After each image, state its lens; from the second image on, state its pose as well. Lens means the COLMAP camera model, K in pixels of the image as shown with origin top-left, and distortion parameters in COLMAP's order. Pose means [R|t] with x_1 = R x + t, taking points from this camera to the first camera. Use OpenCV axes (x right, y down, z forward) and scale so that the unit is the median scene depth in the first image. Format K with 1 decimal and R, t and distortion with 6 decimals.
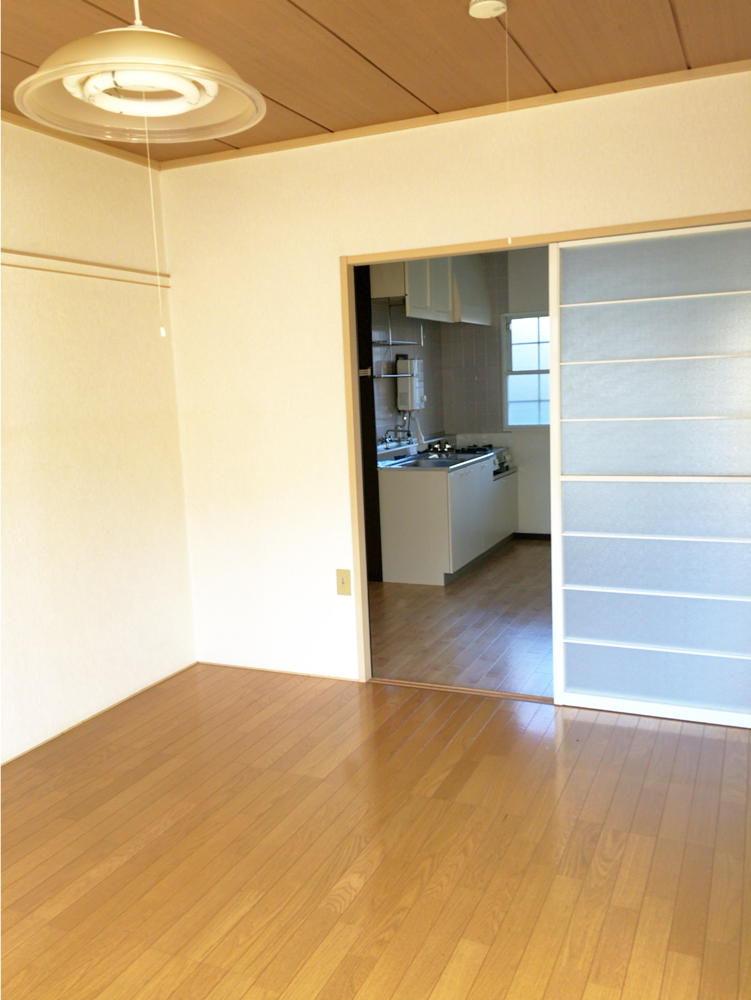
lens RADIAL K [[850.0, 0, 375.5], [0, 850.0, 500.0], [0, 0, 1]] dist [0.009171, 0.004065]
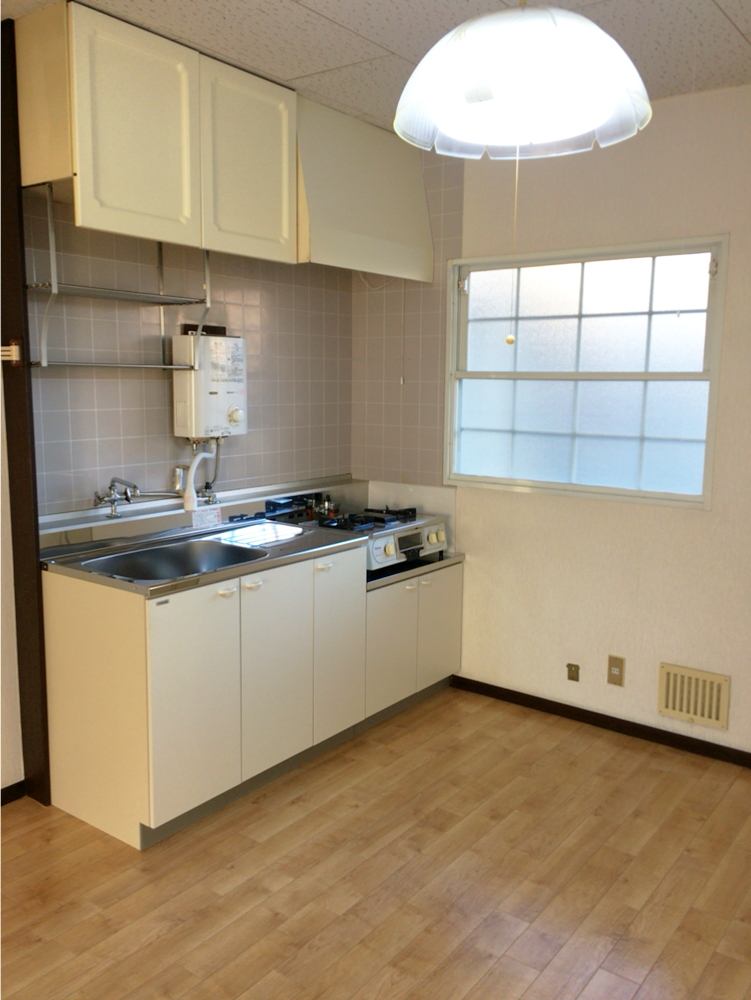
lens RADIAL K [[850.0, 0, 375.5], [0, 850.0, 500.0], [0, 0, 1]] dist [0.009171, 0.004065]
pose [[0.975659, 0.084225, -0.202476, 0.222894], [-0.082378, 0.996447, 0.017544, -0.079041], [0.203234, -0.000437, 0.979130, 0.487593]]
